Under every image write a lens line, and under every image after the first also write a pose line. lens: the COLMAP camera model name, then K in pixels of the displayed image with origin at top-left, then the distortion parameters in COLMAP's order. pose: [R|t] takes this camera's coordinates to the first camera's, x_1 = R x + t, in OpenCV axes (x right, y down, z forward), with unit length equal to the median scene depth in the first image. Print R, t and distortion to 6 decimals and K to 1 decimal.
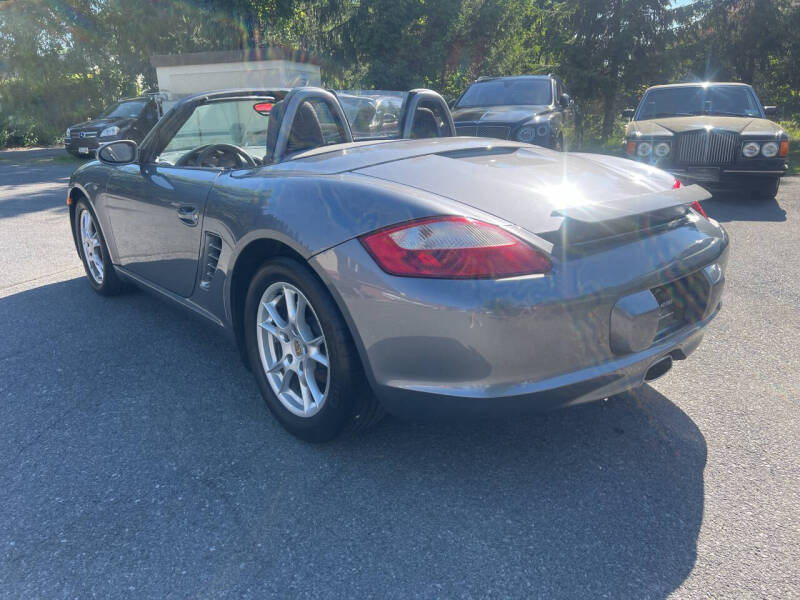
lens RADIAL K [[601.2, 0, 400.4], [0, 601.2, 301.6], [0, 0, 1]] dist [0.043171, -0.048418]
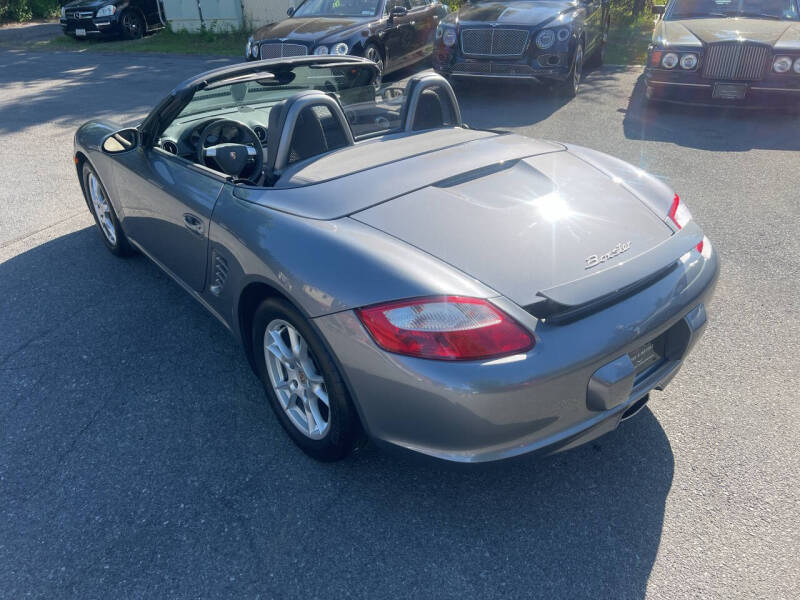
lens RADIAL K [[601.2, 0, 399.8], [0, 601.2, 296.9], [0, 0, 1]] dist [0.043171, -0.048418]
pose [[0.999698, 0.009405, -0.022723, 0.028534], [-0.004678, 0.979836, 0.199751, -0.280739], [0.024144, -0.199584, 0.979583, -0.028324]]
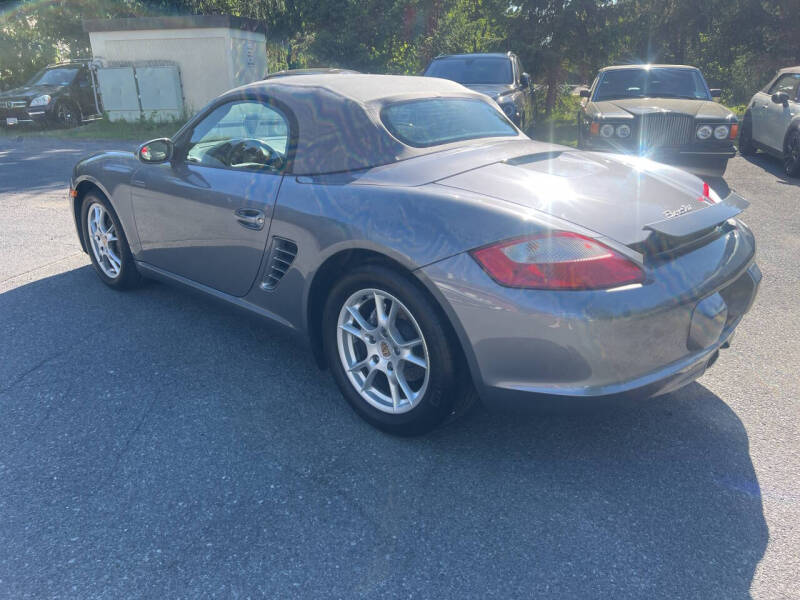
lens RADIAL K [[601.2, 0, 398.4], [0, 601.2, 297.5], [0, 0, 1]] dist [0.043171, -0.048418]
pose [[0.994313, -0.023525, 0.103865, -0.255540], [0.018922, 0.998804, 0.045077, -0.062074], [-0.104802, -0.042855, 0.993569, -0.054207]]
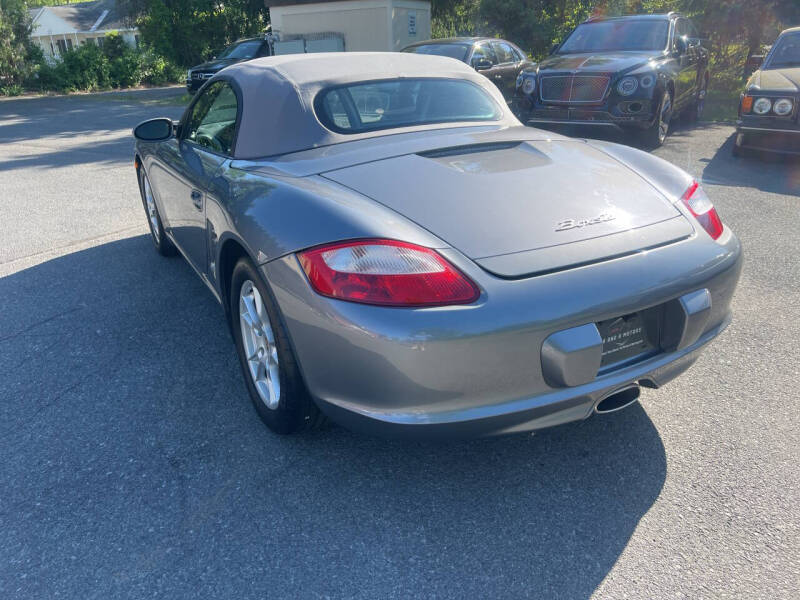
lens RADIAL K [[601.2, 0, 400.9], [0, 601.2, 305.5], [0, 0, 1]] dist [0.043171, -0.048418]
pose [[0.981001, 0.071792, -0.180232, 0.241109], [-0.052535, 0.992604, 0.109441, -0.114447], [0.186756, -0.097893, 0.977517, 0.025839]]
